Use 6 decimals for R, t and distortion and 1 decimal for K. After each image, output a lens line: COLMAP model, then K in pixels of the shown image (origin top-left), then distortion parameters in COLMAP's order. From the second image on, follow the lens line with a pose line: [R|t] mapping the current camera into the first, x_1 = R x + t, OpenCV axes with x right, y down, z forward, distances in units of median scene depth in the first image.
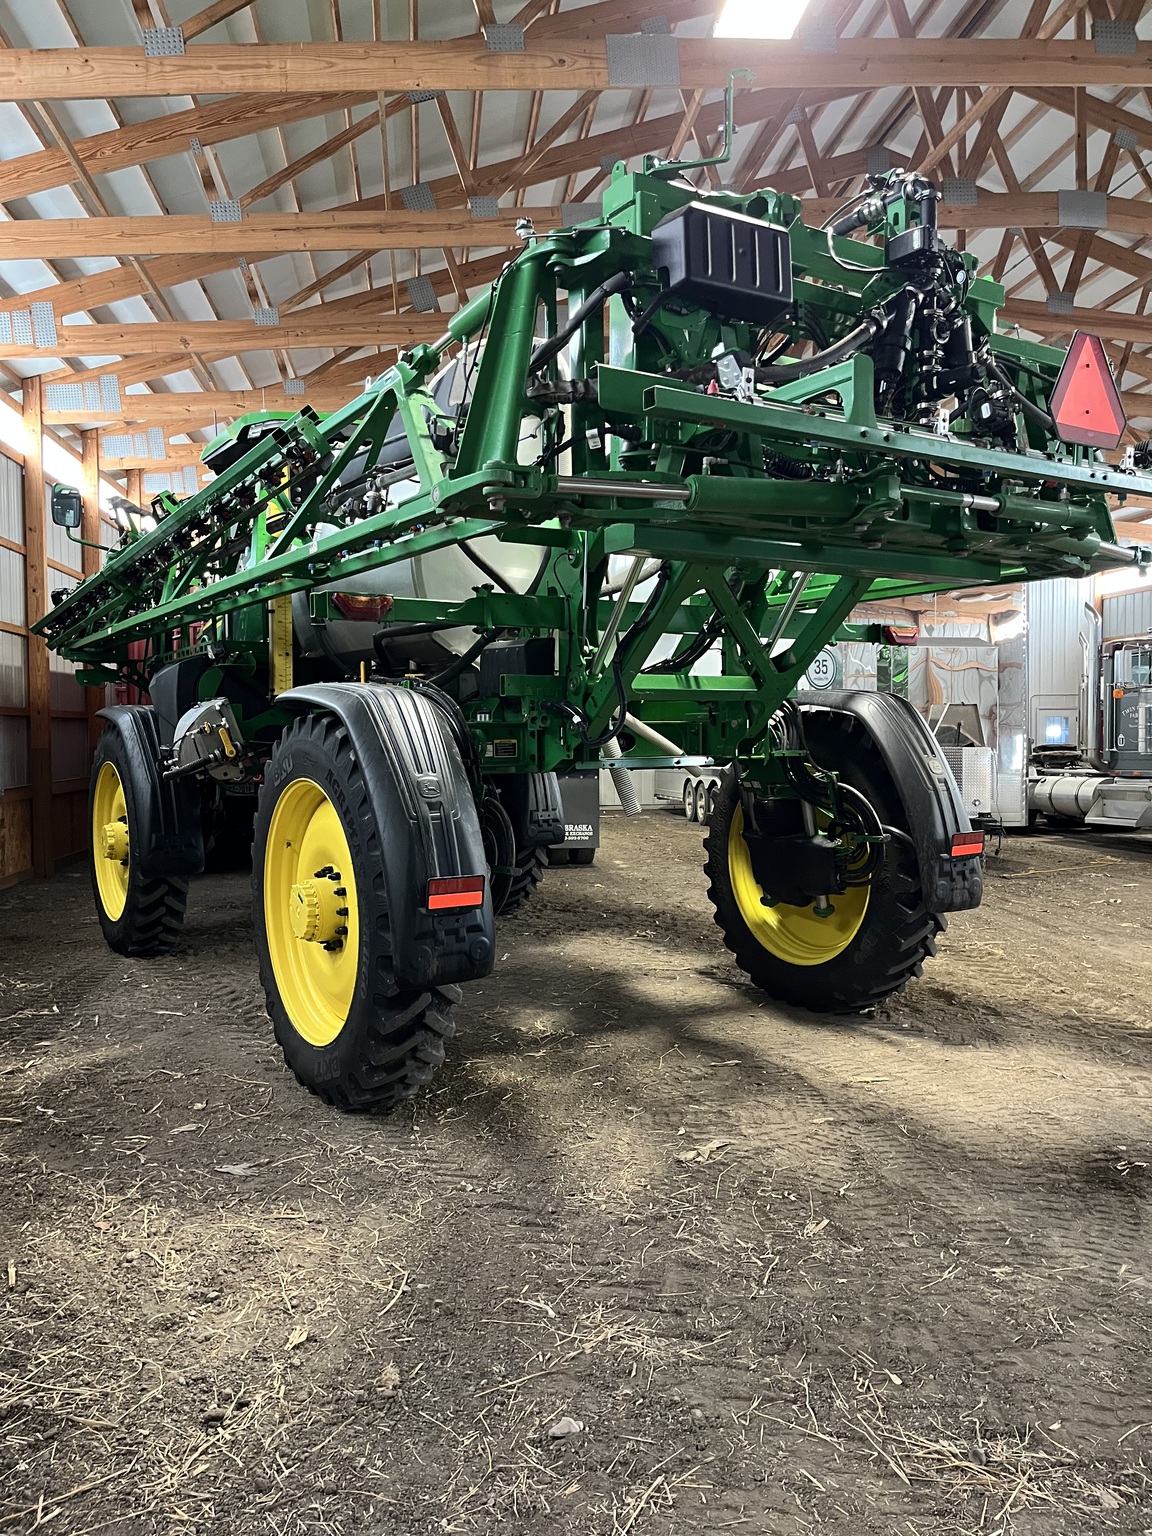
lens RADIAL K [[1179.7, 0, 576.0], [0, 1179.7, 768.0], [0, 0, 1]] dist [0.104976, -0.143340]
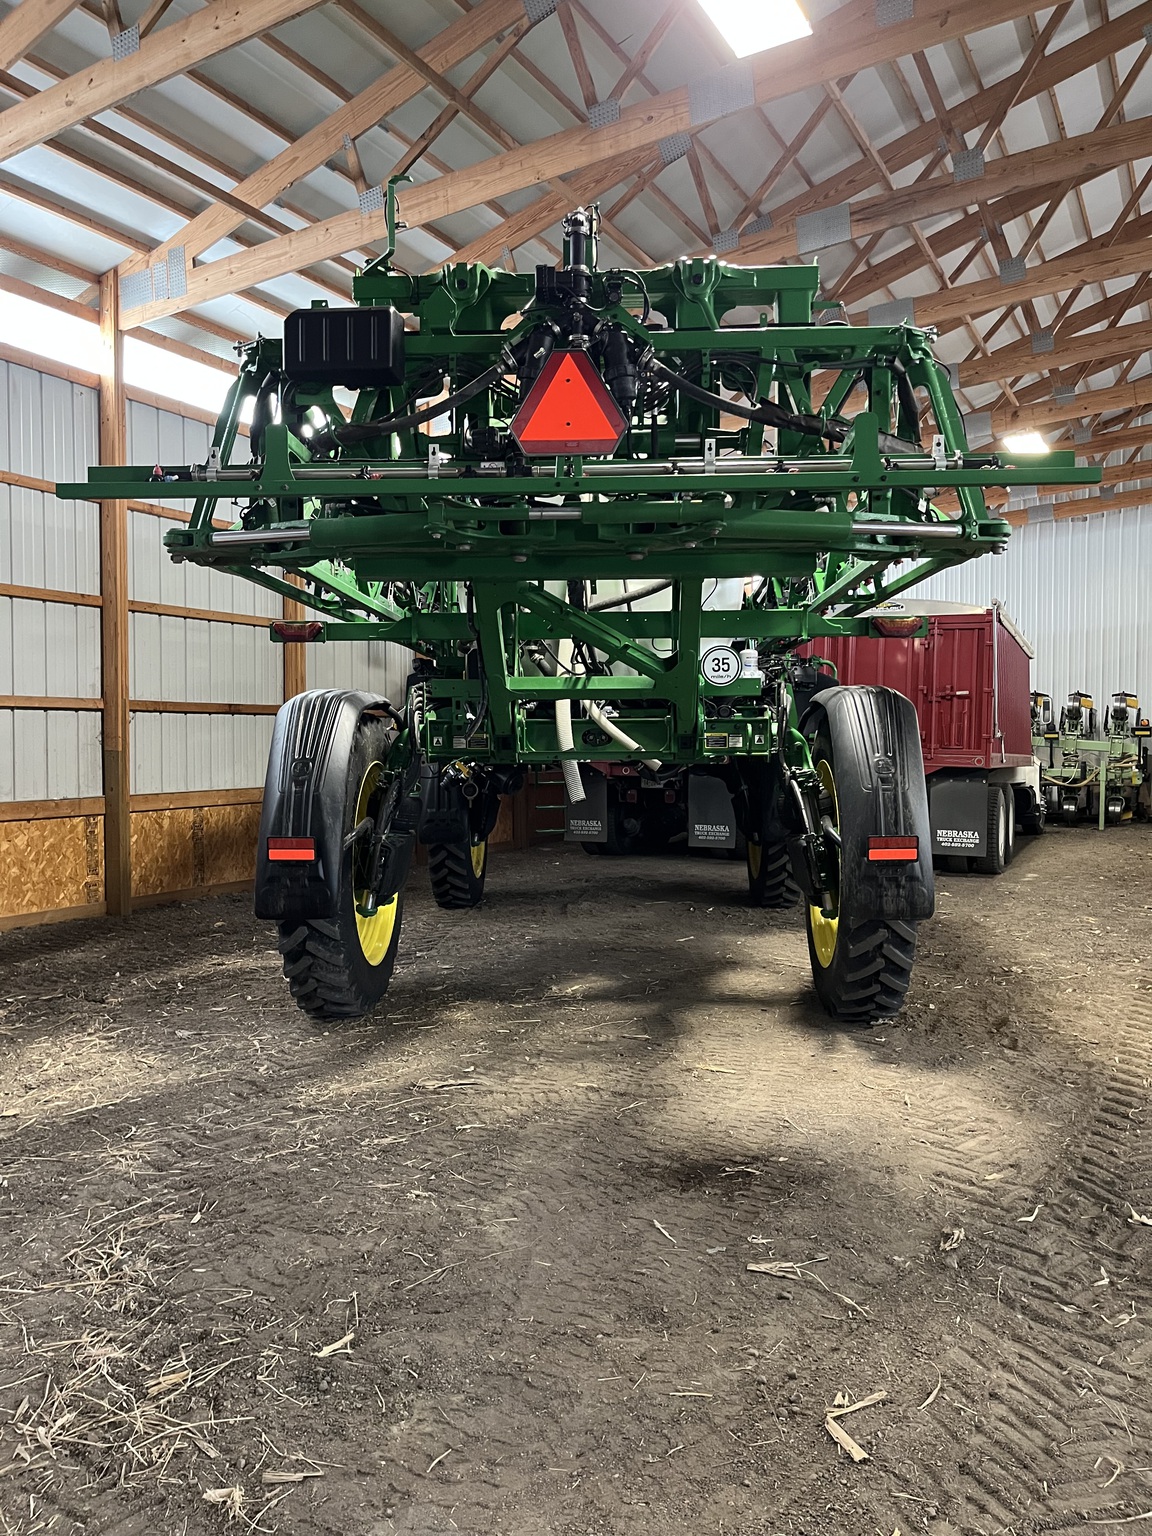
lens RADIAL K [[1179.7, 0, 576.0], [0, 1179.7, 768.0], [0, 0, 1]] dist [0.104976, -0.143340]
pose [[0.801645, 0.020102, -0.597462, 0.711148], [-0.023005, 0.999732, 0.002770, 0.003774], [0.597357, 0.011524, 0.801892, 0.103829]]
